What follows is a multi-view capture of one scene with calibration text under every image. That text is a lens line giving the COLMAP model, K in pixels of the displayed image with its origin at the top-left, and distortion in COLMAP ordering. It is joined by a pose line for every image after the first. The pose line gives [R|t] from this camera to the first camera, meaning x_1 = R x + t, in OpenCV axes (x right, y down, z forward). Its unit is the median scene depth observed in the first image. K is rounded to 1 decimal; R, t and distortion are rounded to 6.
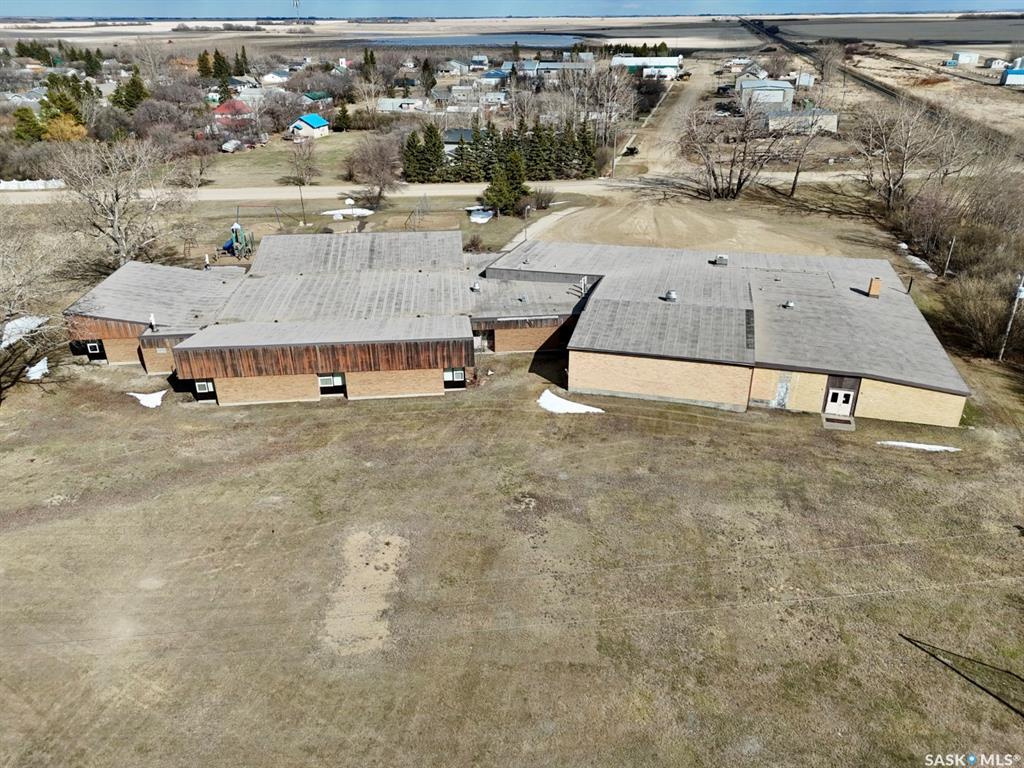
lens RADIAL K [[726.2, 0, 508.1], [0, 726.2, 385.0], [0, 0, 1]] dist [0.041932, -0.009232]
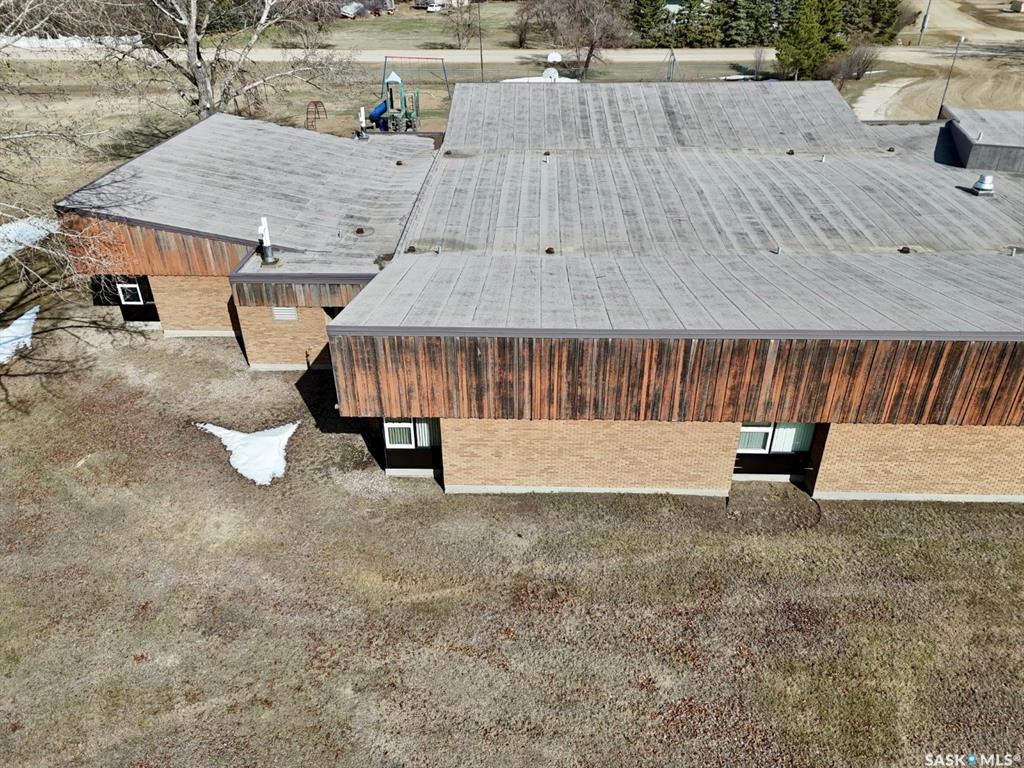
lens RADIAL K [[726.2, 0, 516.4], [0, 726.2, 383.5], [0, 0, 1]] dist [0.041932, -0.009232]
pose [[0.993624, 0.062538, -0.093807, -0.304682], [-0.053565, 0.994007, 0.095298, -0.052811], [0.099204, -0.089666, 0.991019, 0.609044]]
